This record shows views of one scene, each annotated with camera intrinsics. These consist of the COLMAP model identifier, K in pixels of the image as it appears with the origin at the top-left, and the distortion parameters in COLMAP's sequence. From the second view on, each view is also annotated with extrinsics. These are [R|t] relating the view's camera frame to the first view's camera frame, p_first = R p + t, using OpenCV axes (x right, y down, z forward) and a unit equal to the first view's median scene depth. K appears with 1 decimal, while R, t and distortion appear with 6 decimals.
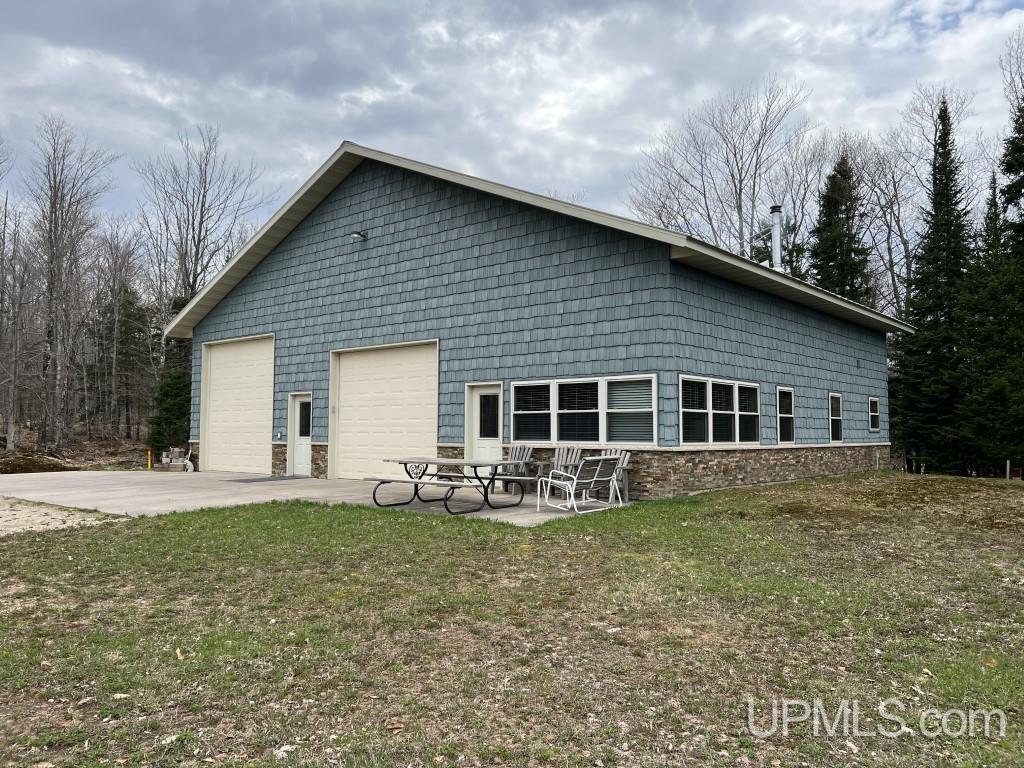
lens RADIAL K [[709.7, 0, 607.0], [0, 709.7, 380.5], [0, 0, 1]] dist [0.041822, 0.001447]
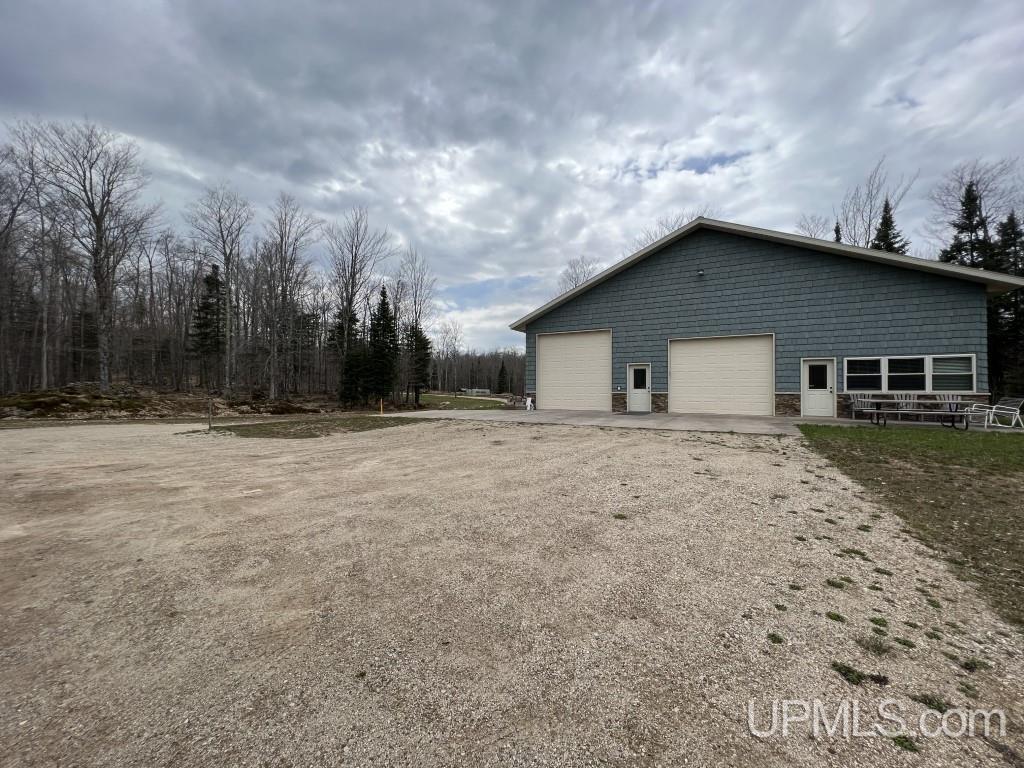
lens RADIAL K [[403.7, 0, 526.8], [0, 403.7, 396.4], [0, 0, 1]] dist [0.023302, -0.003799]
pose [[0.987139, 0.010004, 0.159552, -0.825104], [-0.021070, 0.997475, 0.067814, 0.034685], [-0.158470, -0.070304, 0.984858, 0.081704]]
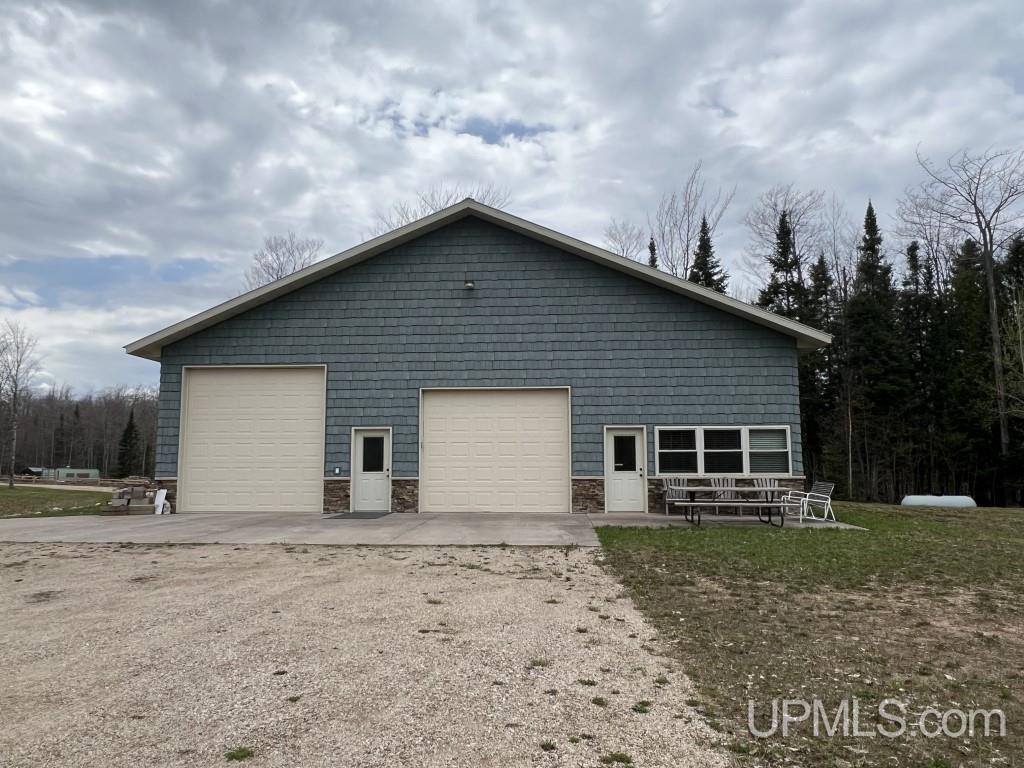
lens RADIAL K [[687.9, 0, 512.0], [0, 687.9, 384.0], [0, 0, 1]] dist [-0.002181, 0.030772]
pose [[0.837428, 0.071839, 0.541806, -0.767450], [-0.036202, 0.996438, -0.076166, 0.022140], [-0.545348, 0.044169, 0.837045, 0.088294]]
